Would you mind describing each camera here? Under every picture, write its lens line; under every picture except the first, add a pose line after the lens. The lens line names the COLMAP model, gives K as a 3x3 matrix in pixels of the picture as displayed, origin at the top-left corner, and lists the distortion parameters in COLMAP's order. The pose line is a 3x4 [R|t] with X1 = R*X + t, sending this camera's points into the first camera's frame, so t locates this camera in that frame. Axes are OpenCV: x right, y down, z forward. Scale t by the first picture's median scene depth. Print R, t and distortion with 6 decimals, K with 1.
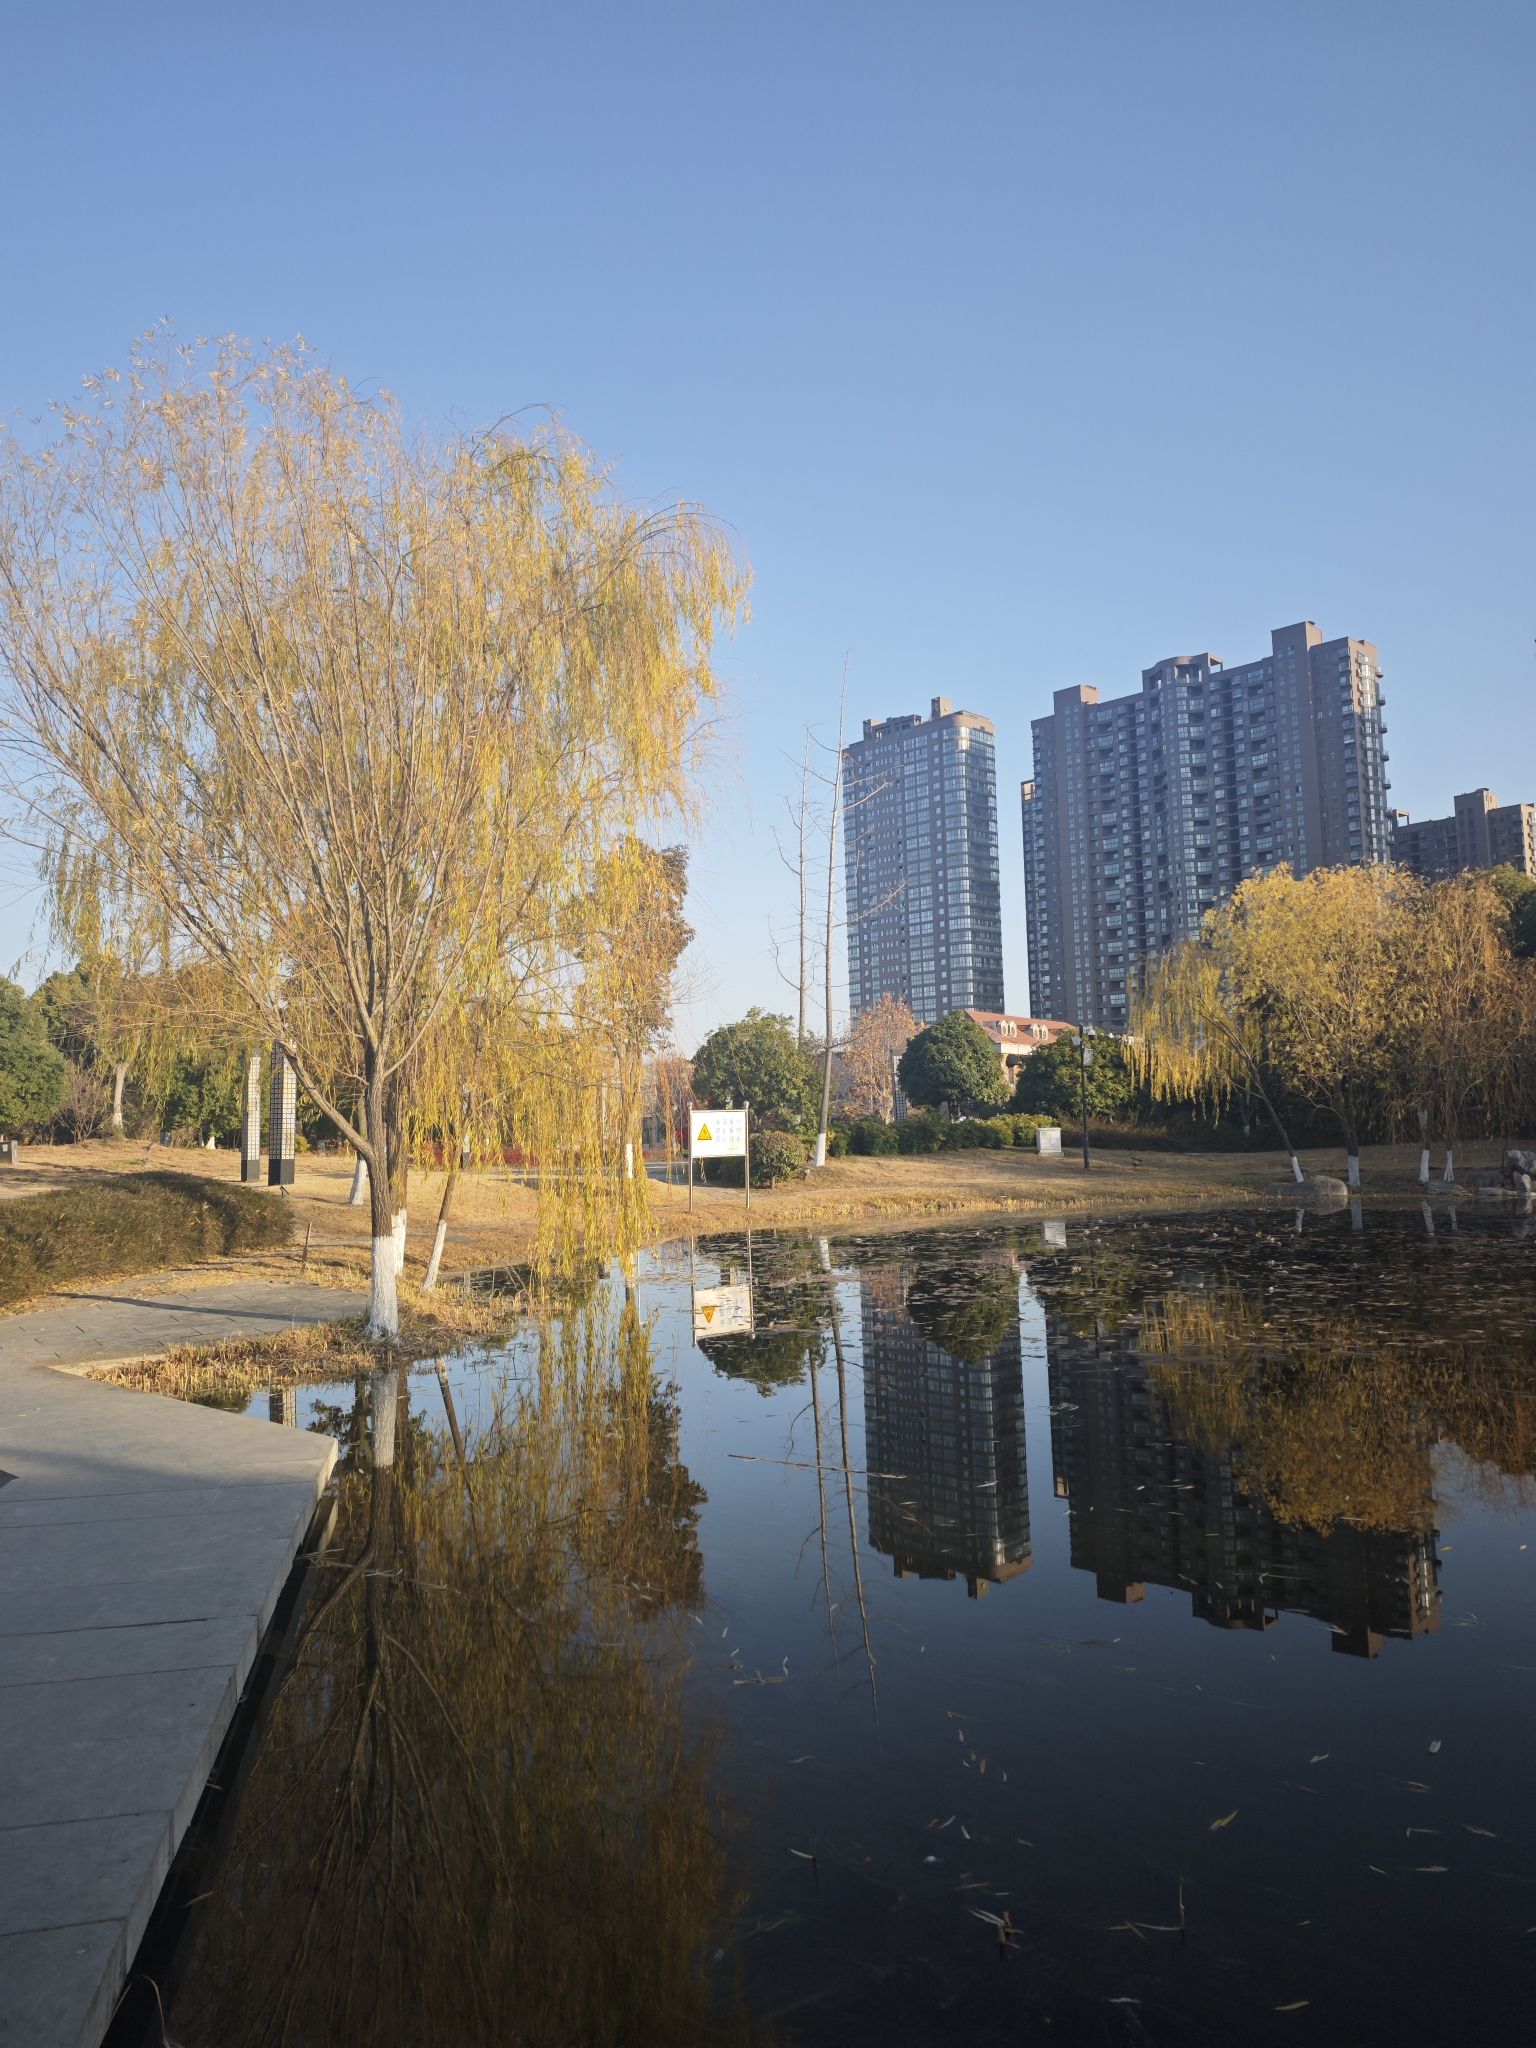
lens RADIAL K [[1391.0, 0, 761.6], [0, 1391.0, 976.6], [0, 0, 1]] dist [0.070041, -0.000557]
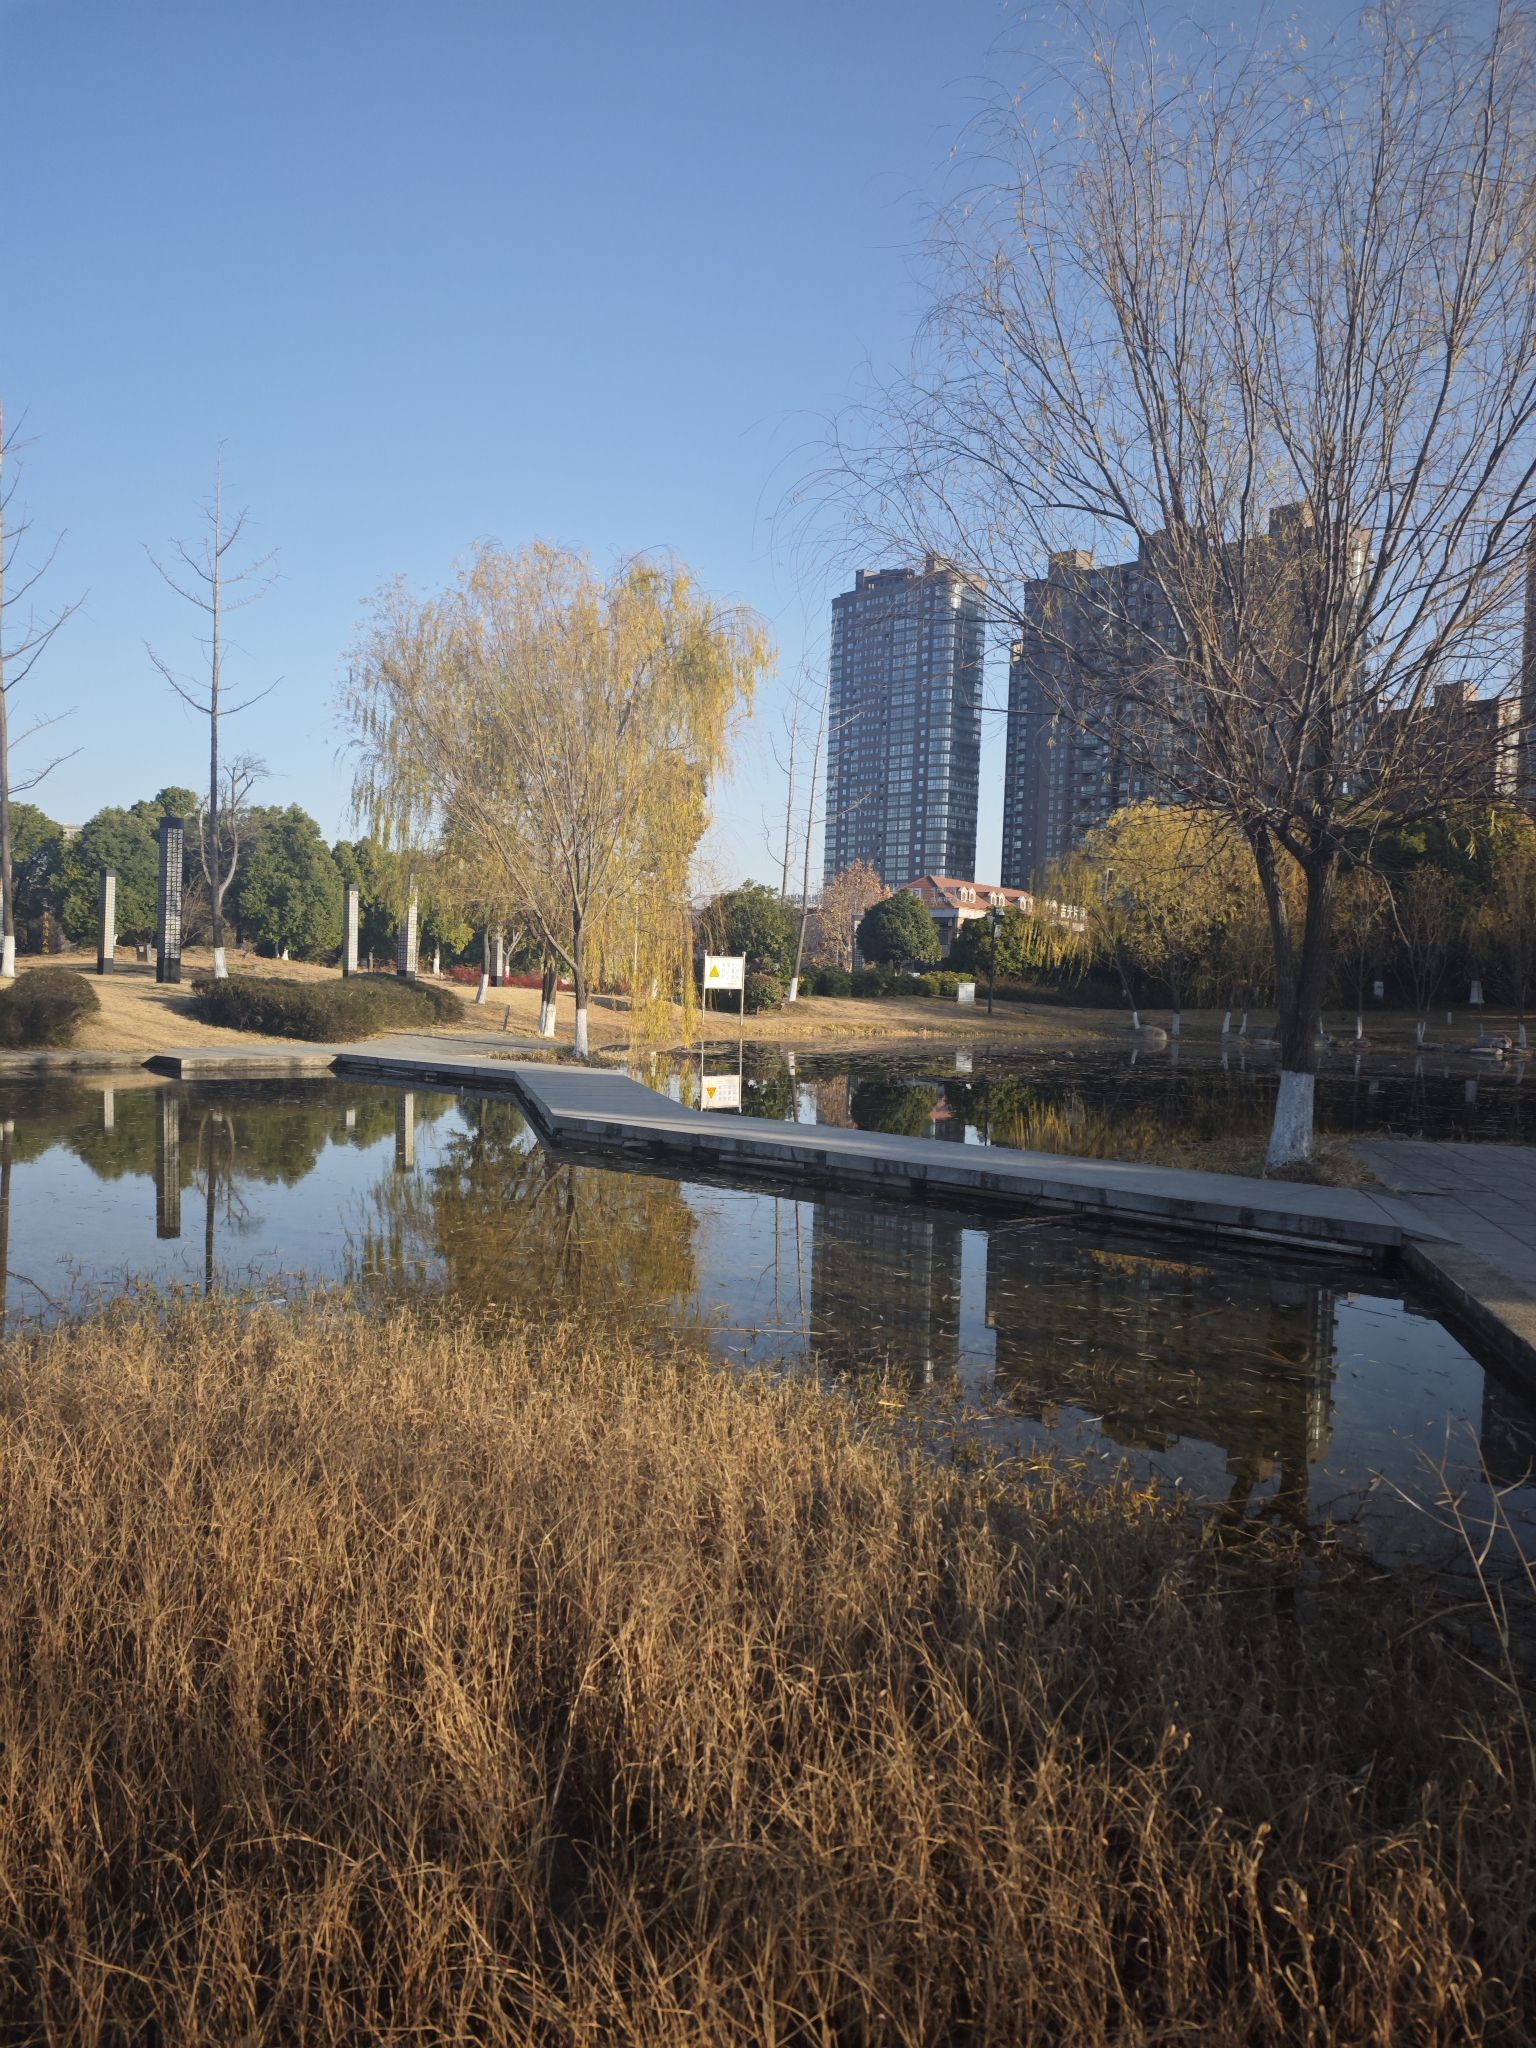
lens RADIAL K [[1391.0, 0, 761.6], [0, 1391.0, 976.6], [0, 0, 1]] dist [0.070041, -0.000557]
pose [[0.998159, 0.056115, 0.023006, -0.011709], [-0.058292, 0.992381, 0.108540, -0.018959], [-0.016740, -0.109682, 0.993826, -0.197320]]
